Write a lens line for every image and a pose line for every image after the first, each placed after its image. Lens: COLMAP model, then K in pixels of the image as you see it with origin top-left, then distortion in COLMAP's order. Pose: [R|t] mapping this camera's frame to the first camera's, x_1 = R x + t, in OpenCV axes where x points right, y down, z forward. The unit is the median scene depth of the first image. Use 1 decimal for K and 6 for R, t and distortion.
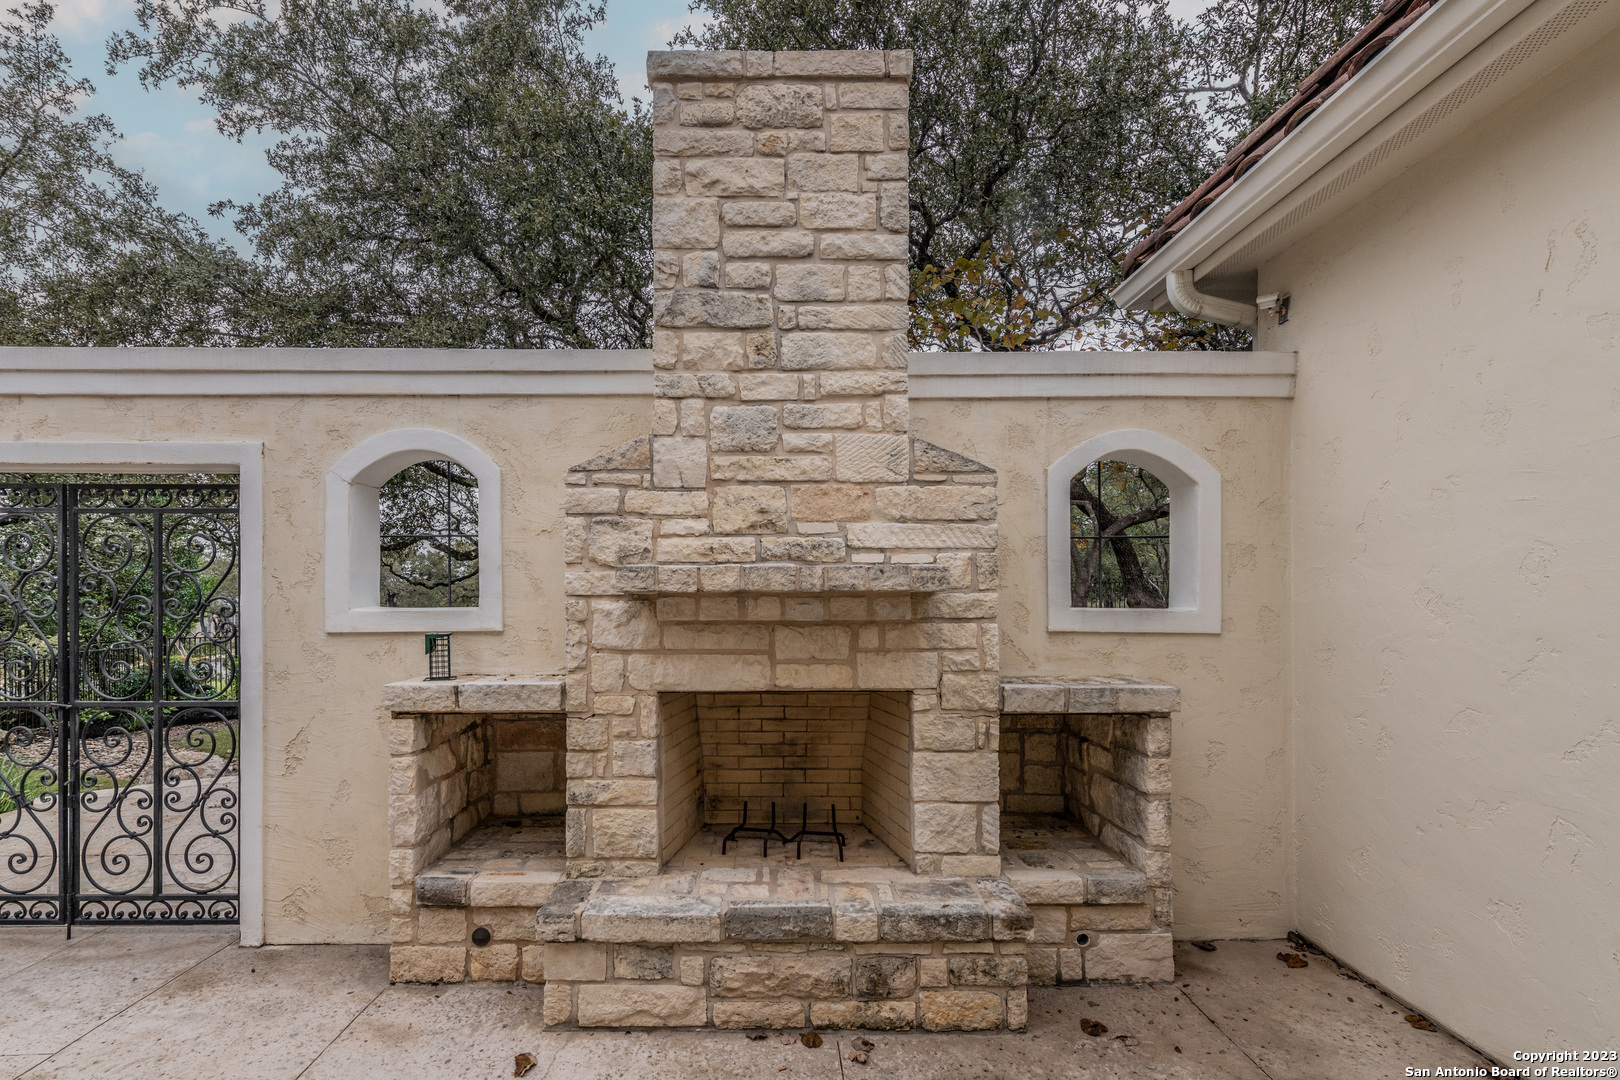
lens RADIAL K [[705.4, 0, 809.6], [0, 705.4, 596.9], [0, 0, 1]] dist [0.008300, -0.000501]
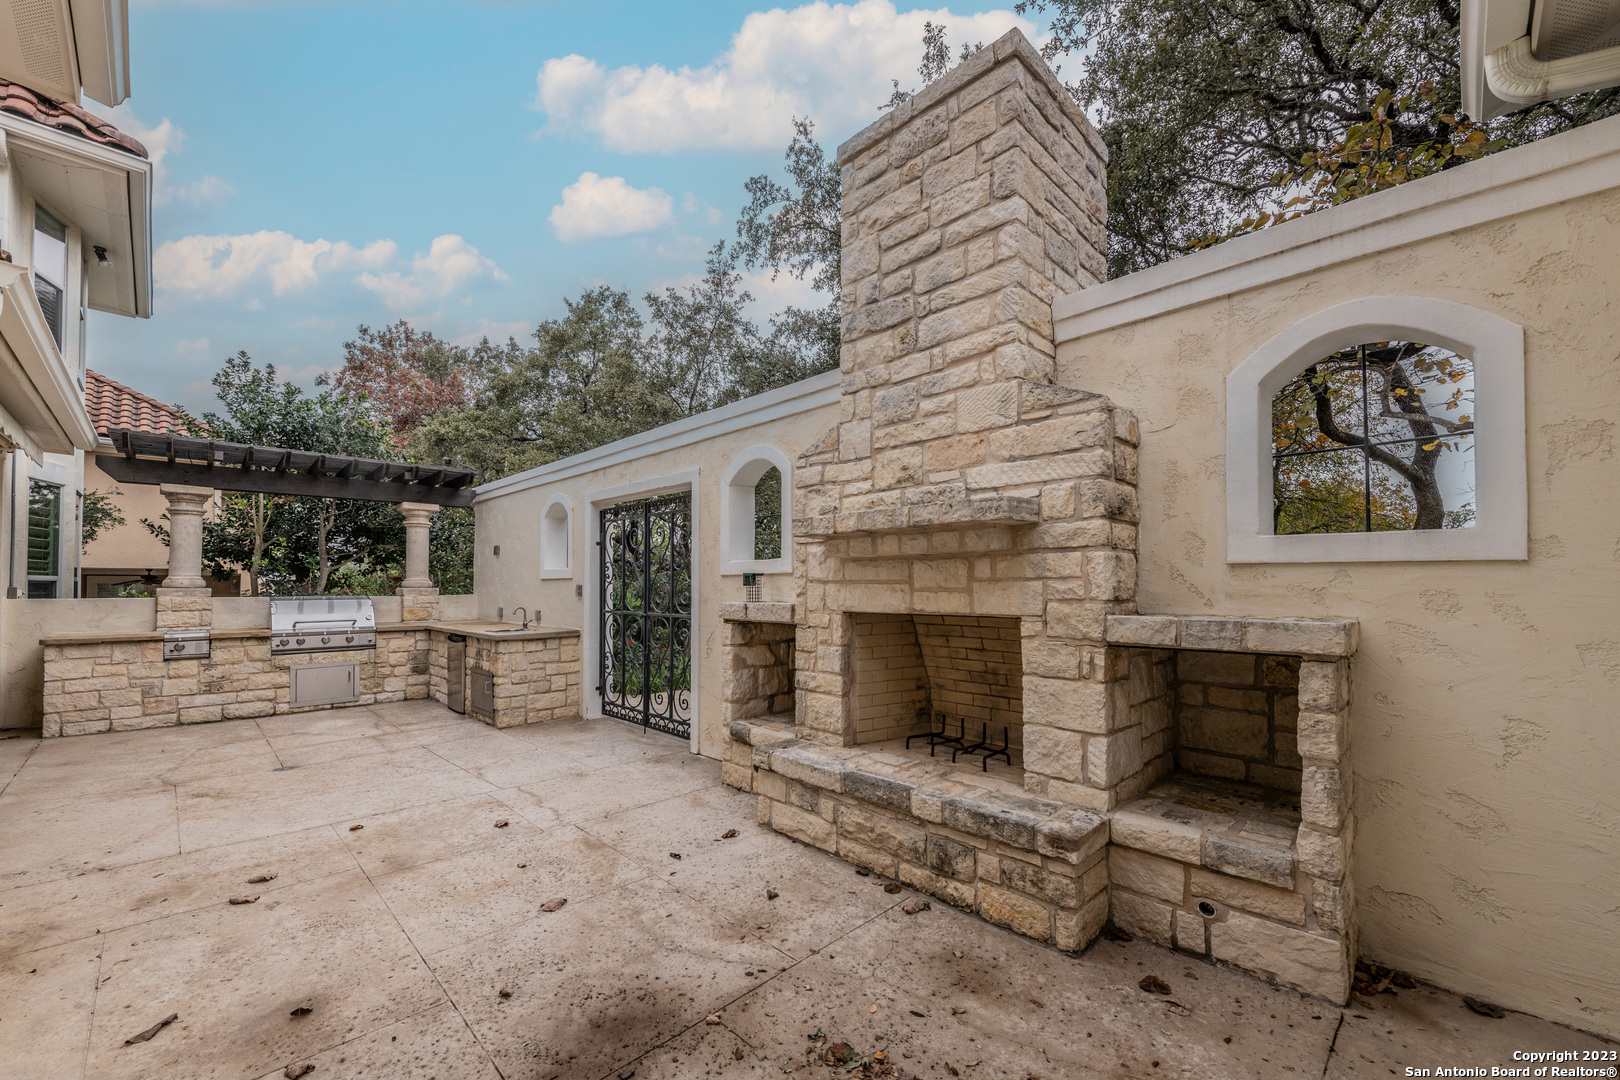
lens RADIAL K [[647.0, 0, 803.6], [0, 647.0, 572.8], [0, 0, 1]] dist [0.001686, -0.000366]
pose [[0.693614, -0.016798, -0.720151, 0.624411], [0.005649, 0.999824, -0.017882, 0.081286], [0.720324, 0.008335, 0.693587, 0.085071]]
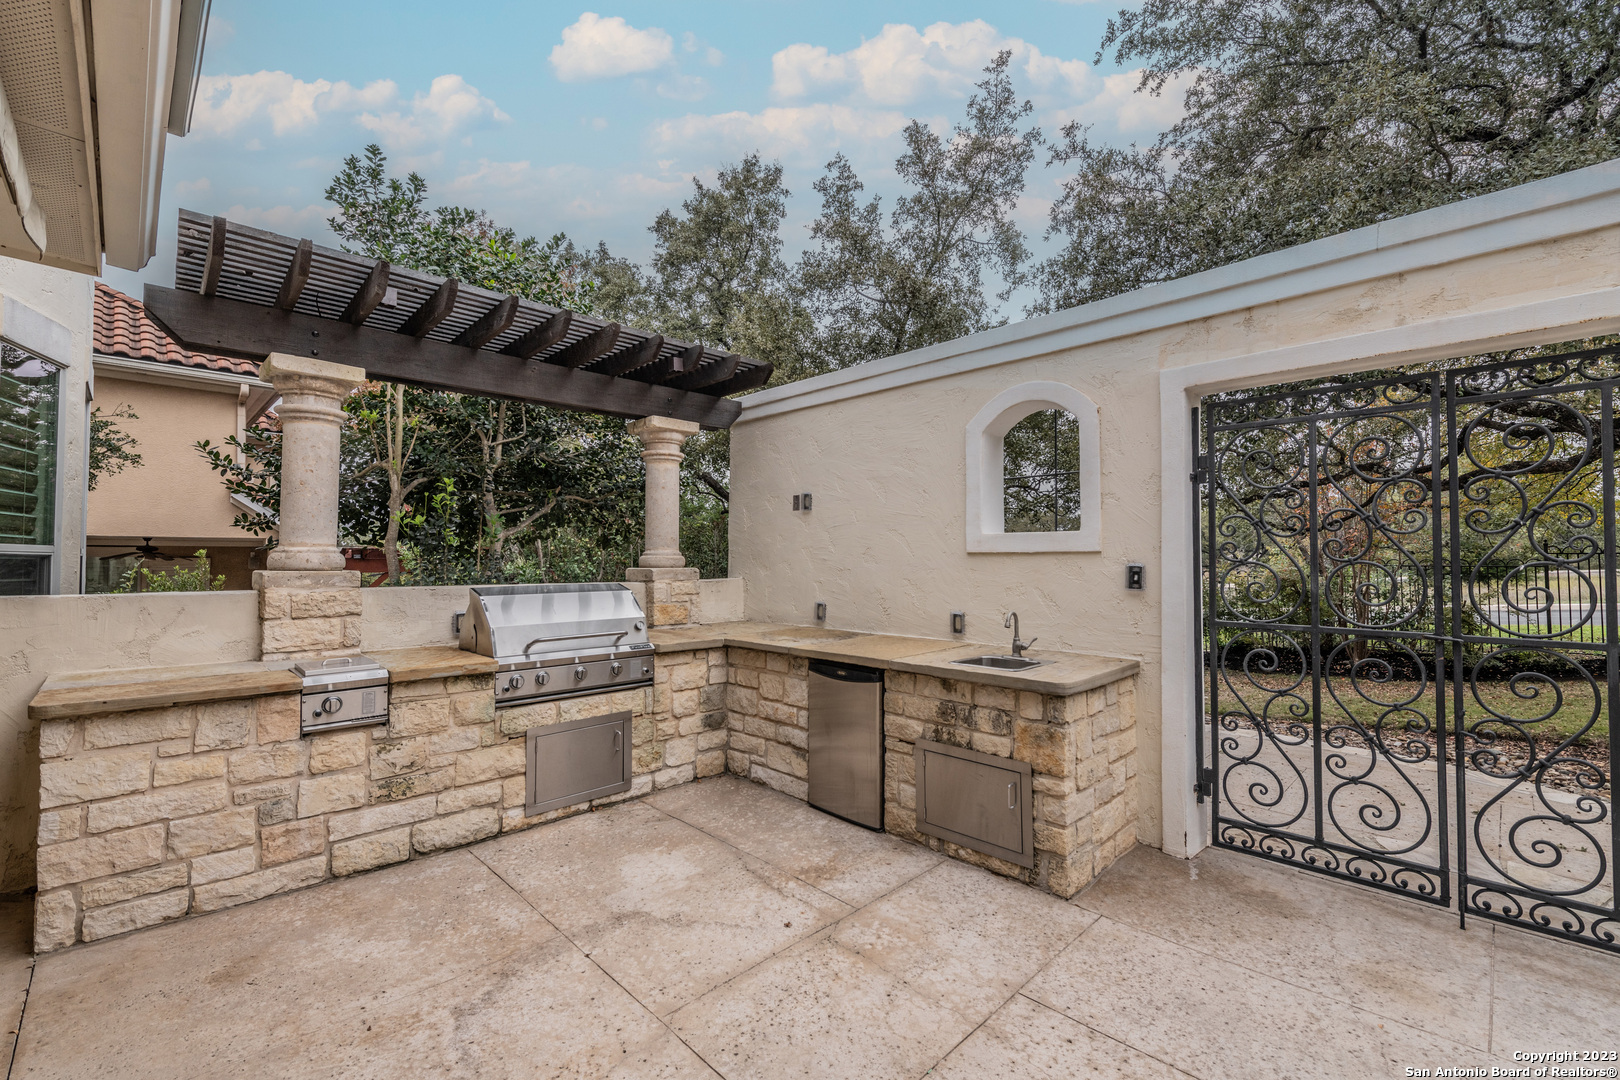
lens RADIAL K [[704.8, 0, 810.0], [0, 704.8, 540.0], [0, 0, 1]] dist [0.003468, -0.000309]
pose [[0.684579, -0.019418, -0.728680, -1.079666], [0.003459, 0.999720, -0.023391, 0.061051], [0.728931, 0.013492, 0.684454, -0.113112]]
